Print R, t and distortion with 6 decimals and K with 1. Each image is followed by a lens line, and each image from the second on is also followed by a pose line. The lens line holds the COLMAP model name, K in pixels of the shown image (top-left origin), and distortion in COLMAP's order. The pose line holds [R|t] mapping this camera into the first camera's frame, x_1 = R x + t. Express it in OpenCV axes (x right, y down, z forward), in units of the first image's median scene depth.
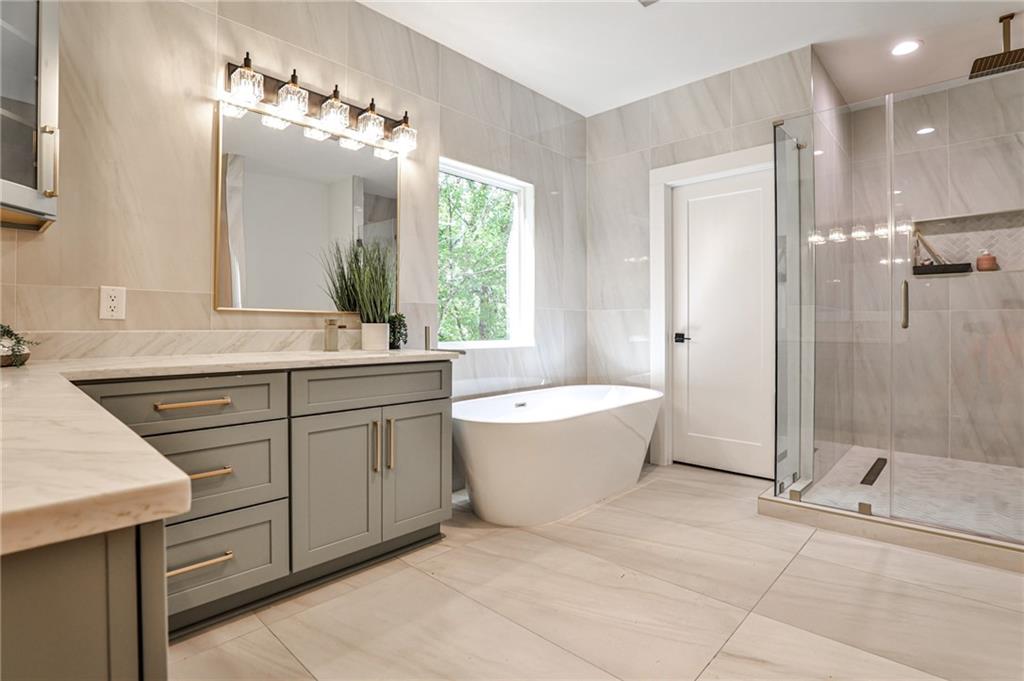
lens RADIAL K [[506.6, 0, 516.7], [0, 506.6, 325.8], [0, 0, 1]] dist [-0.036849, 0.006539]
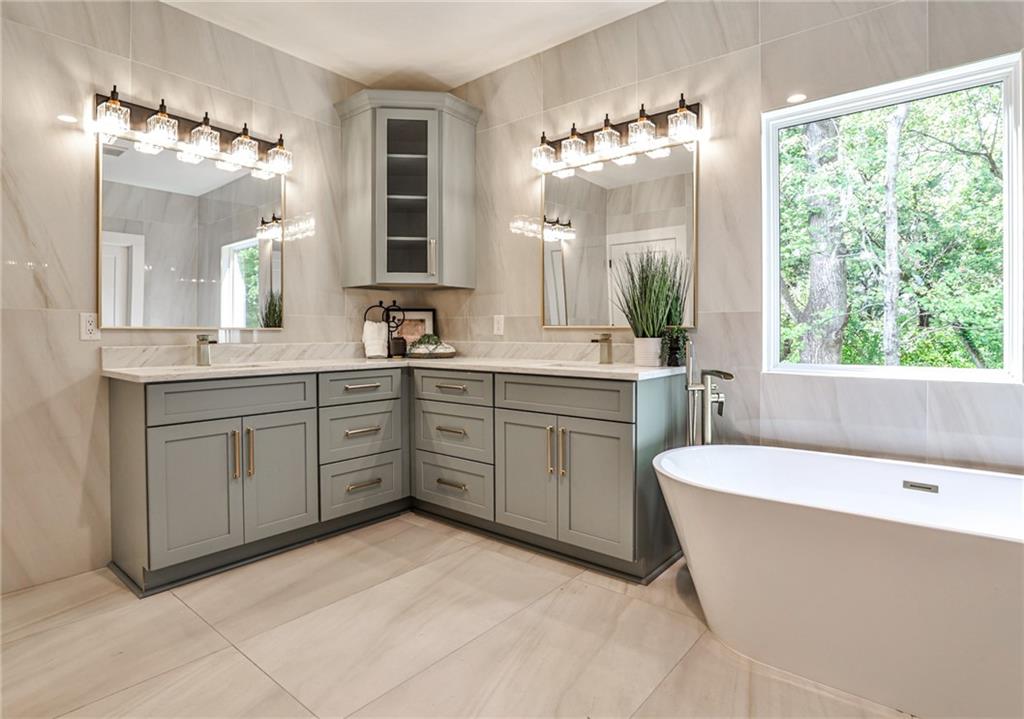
lens RADIAL K [[536.4, 0, 507.4], [0, 536.4, 343.9], [0, 0, 1]] dist [-0.021558, 0.001884]
pose [[0.062593, 0.011924, -0.997968, 0.594166], [-0.004929, 0.999920, 0.011638, -0.002945], [0.998027, 0.004191, 0.062647, 0.558356]]
